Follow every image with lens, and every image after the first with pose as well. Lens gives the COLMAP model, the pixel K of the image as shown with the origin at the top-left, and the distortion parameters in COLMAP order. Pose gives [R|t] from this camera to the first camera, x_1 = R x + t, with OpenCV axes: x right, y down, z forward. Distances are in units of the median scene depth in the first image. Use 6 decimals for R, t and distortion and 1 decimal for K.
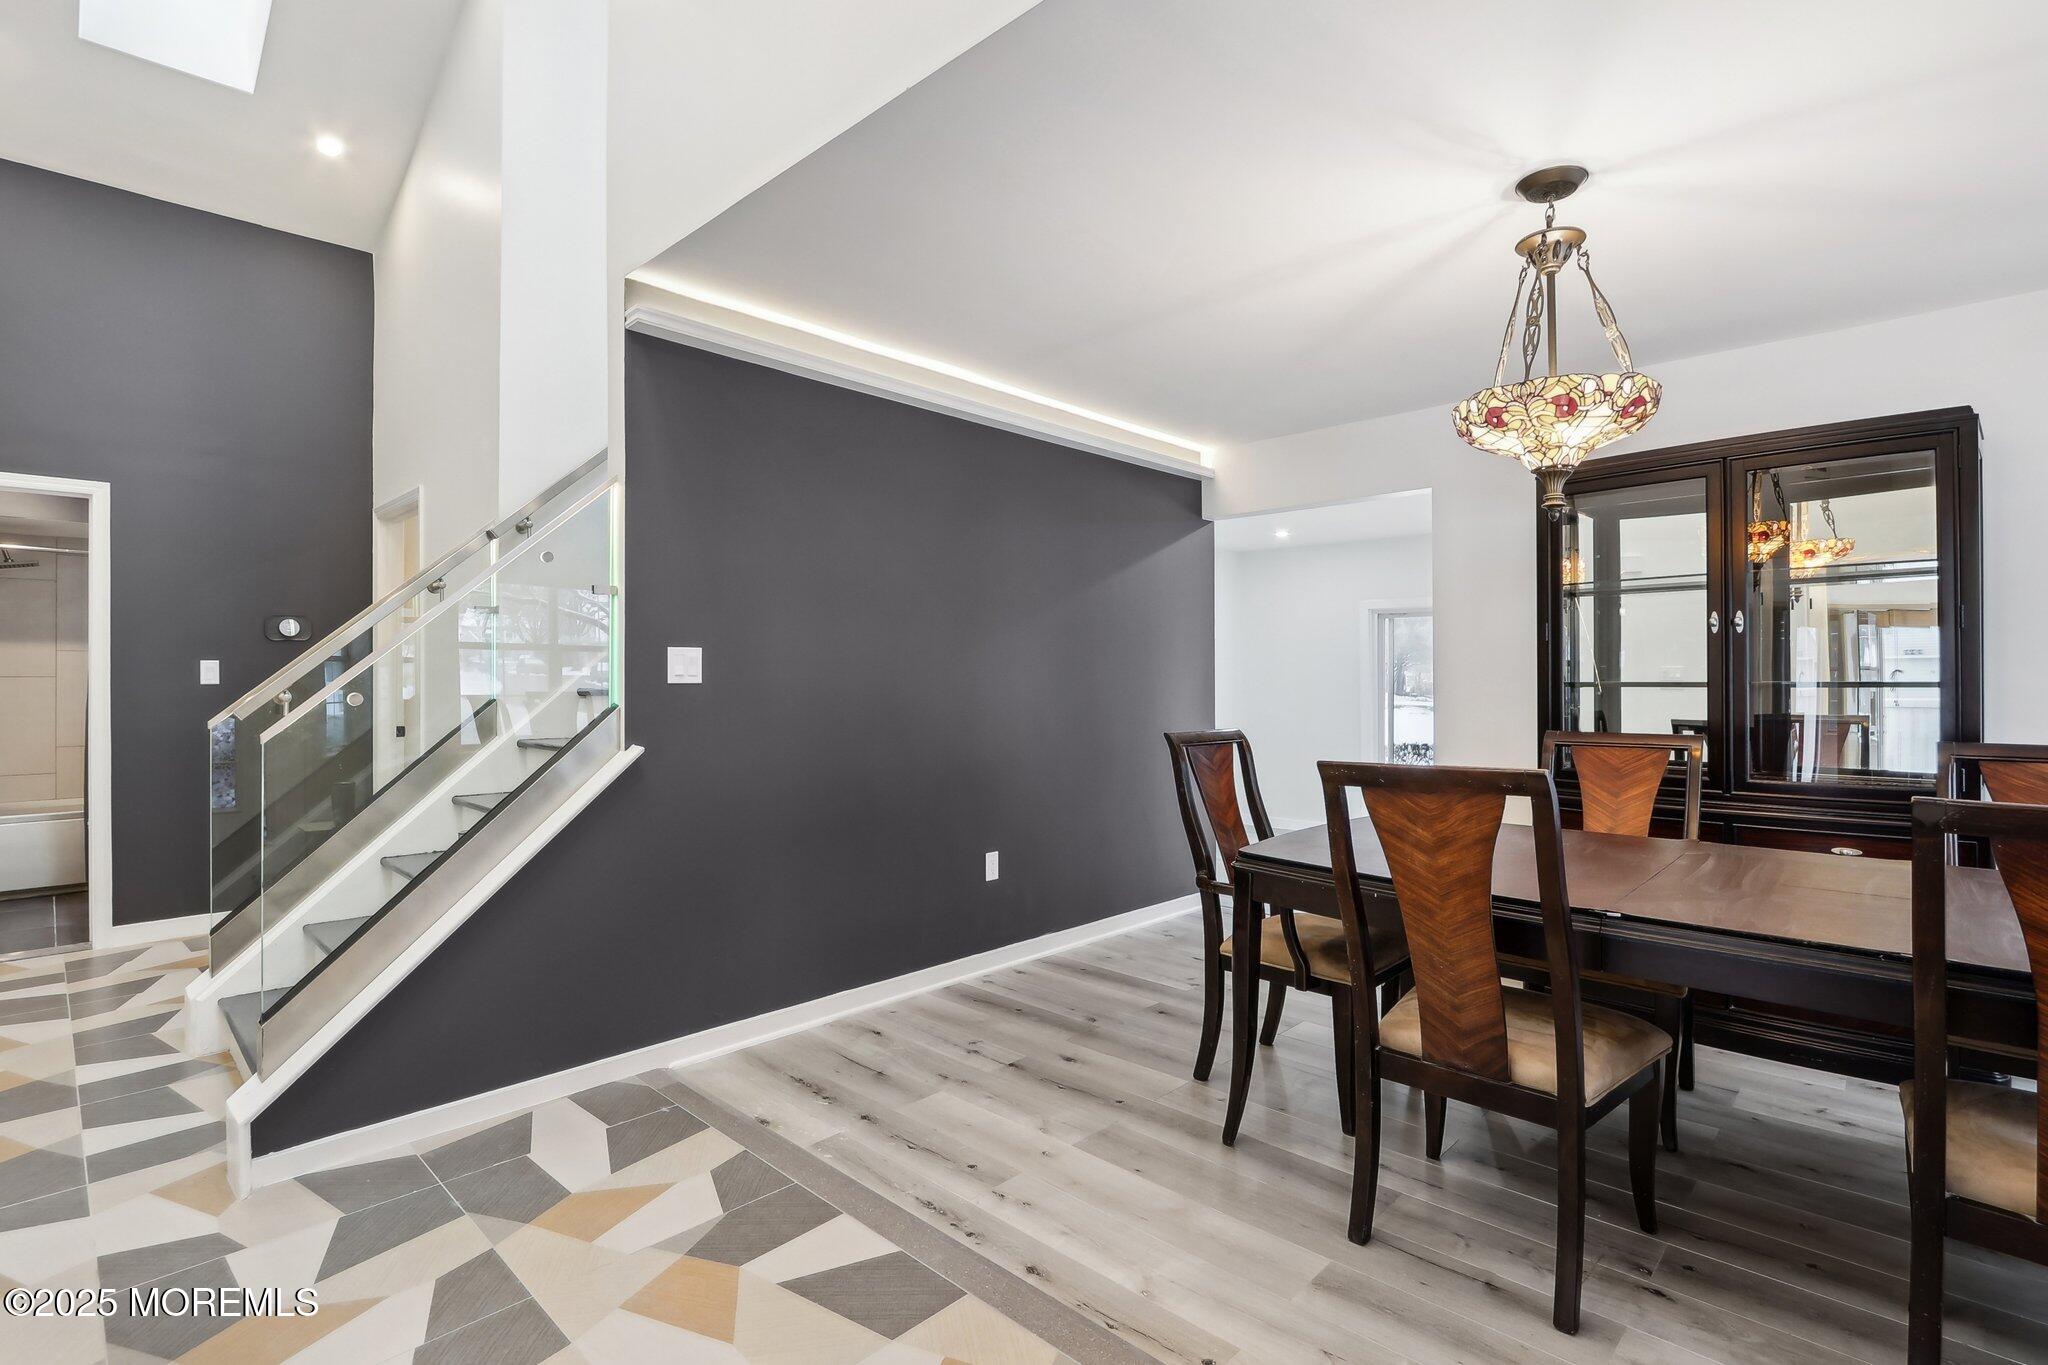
lens RADIAL K [[974.0, 0, 1022.9], [0, 974.0, 673.0], [0, 0, 1]] dist [-0.022632, -0.000112]
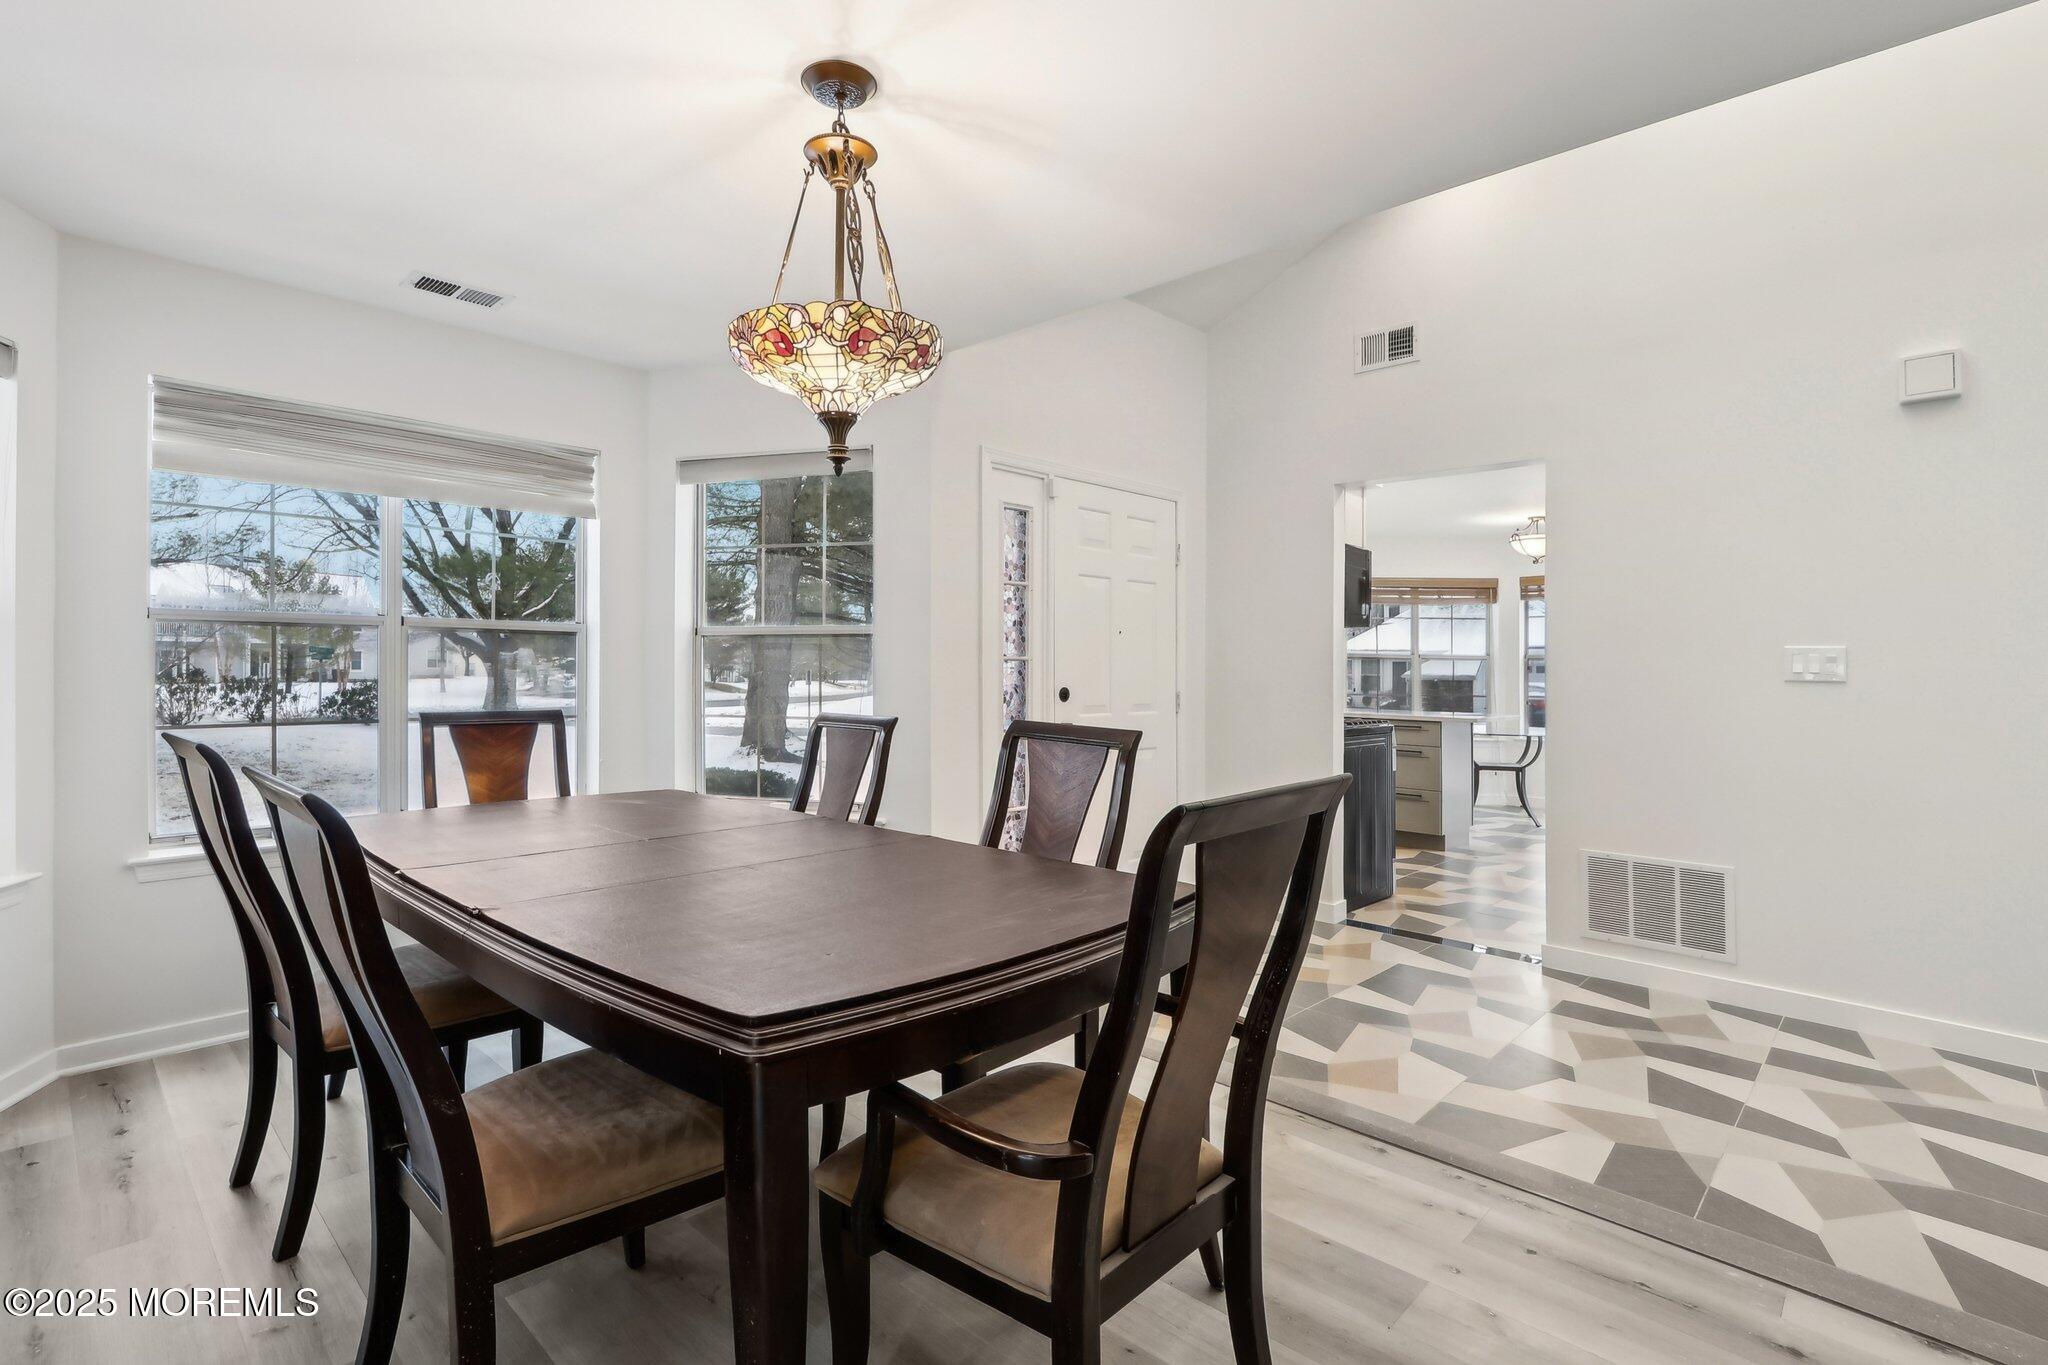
lens RADIAL K [[986.8, 0, 997.8], [0, 986.8, 649.7], [0, 0, 1]] dist [0.029307, -0.000035]
pose [[-0.999950, -0.007979, 0.006099, 0.431989], [-0.008047, 0.999904, -0.011266, -0.003300], [-0.006009, -0.011314, -0.999918, 1.986148]]
